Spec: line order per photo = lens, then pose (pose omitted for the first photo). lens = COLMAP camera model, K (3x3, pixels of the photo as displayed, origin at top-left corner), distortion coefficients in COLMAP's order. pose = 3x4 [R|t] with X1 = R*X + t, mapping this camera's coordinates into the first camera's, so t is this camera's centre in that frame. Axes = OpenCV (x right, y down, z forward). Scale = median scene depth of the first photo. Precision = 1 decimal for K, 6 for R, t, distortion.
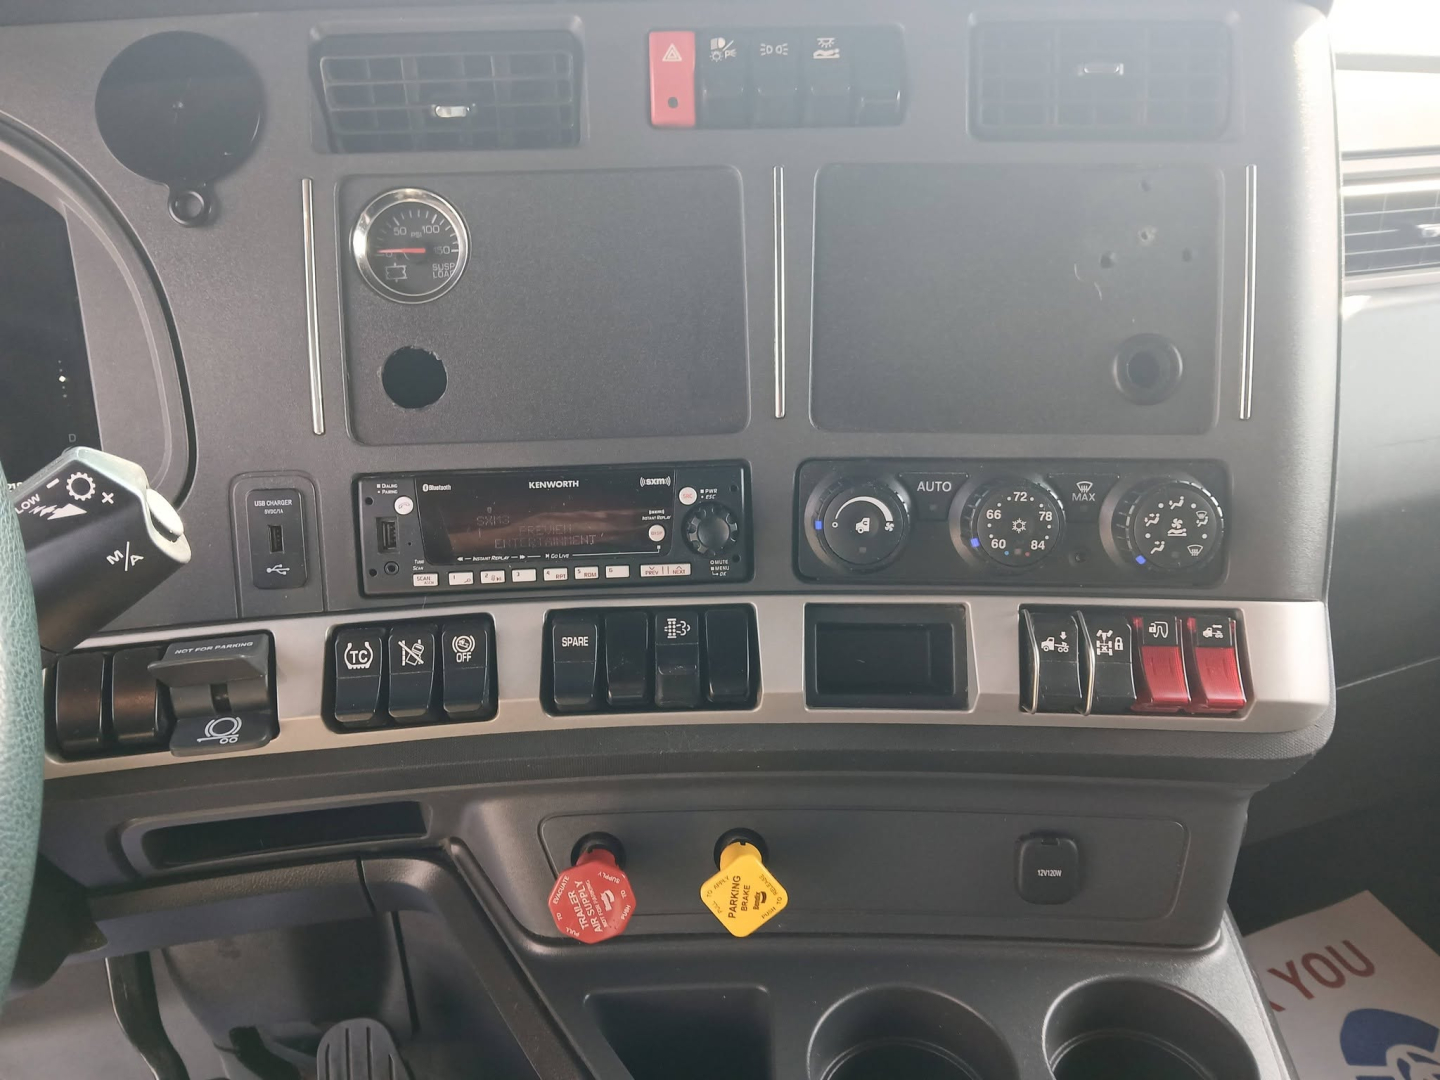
lens RADIAL K [[1197.2, 0, 729.2], [0, 1197.2, 571.8], [0, 0, 1]] dist [0.064927, -0.141128]
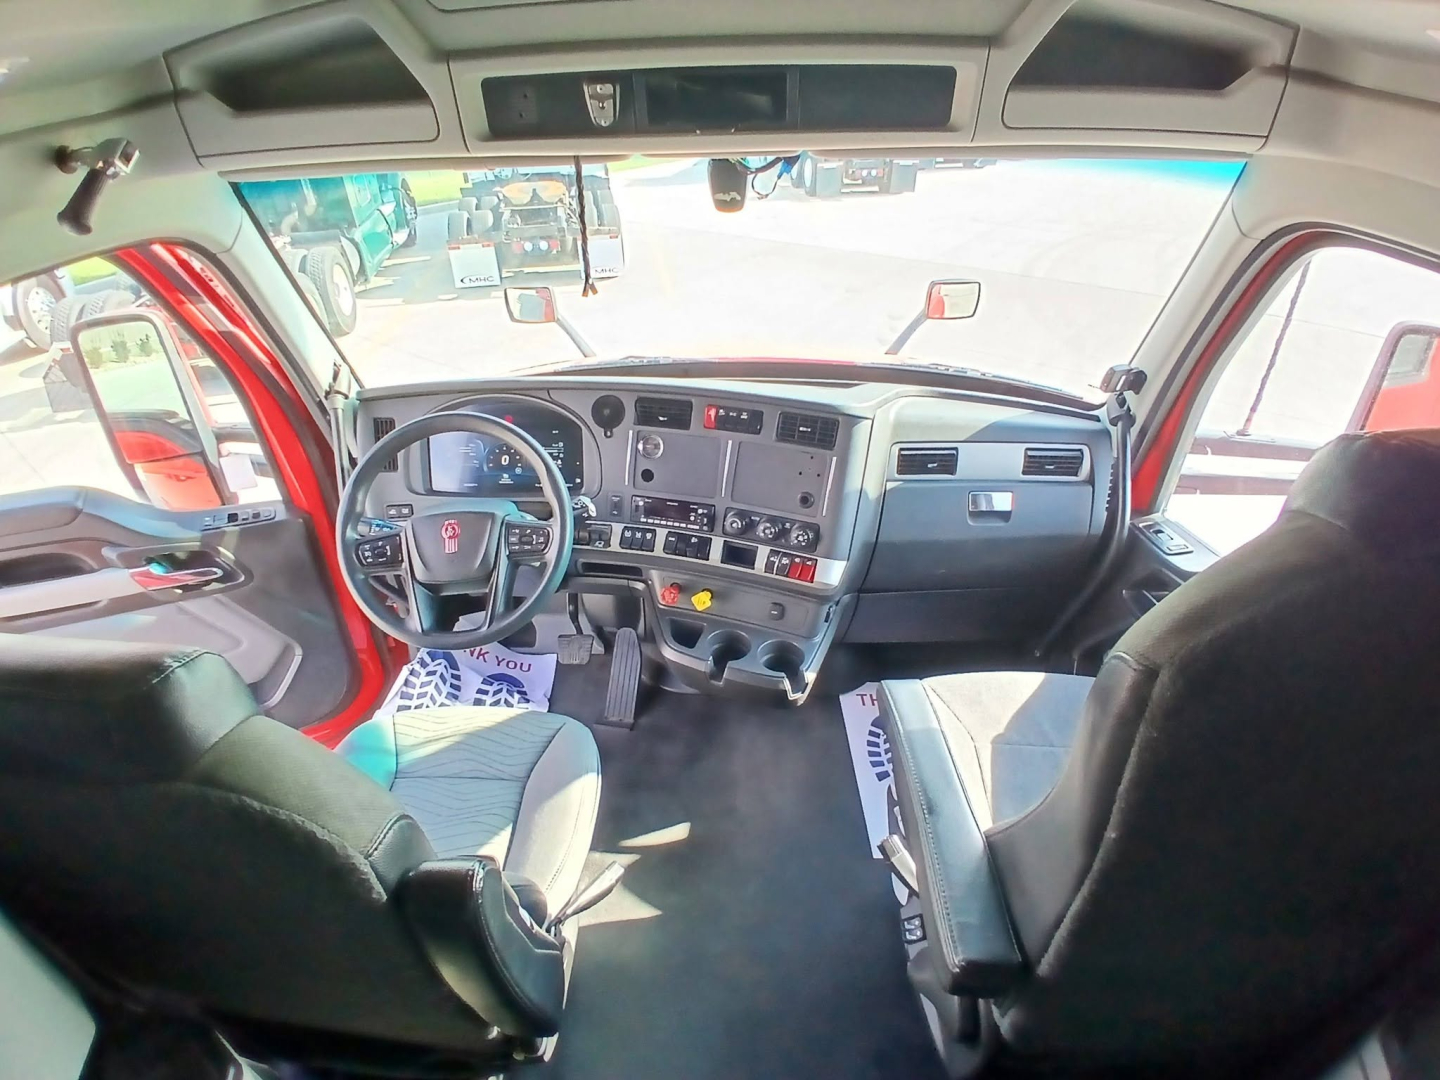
lens RADIAL K [[1197.2, 0, 729.2], [0, 1197.2, 571.8], [0, 0, 1]] dist [0.064927, -0.141128]
pose [[0.929118, 0.189174, -0.317730, 1.518875], [-0.146724, 0.977301, 0.152820, -0.537835], [0.339428, -0.095369, 0.935785, -3.138675]]
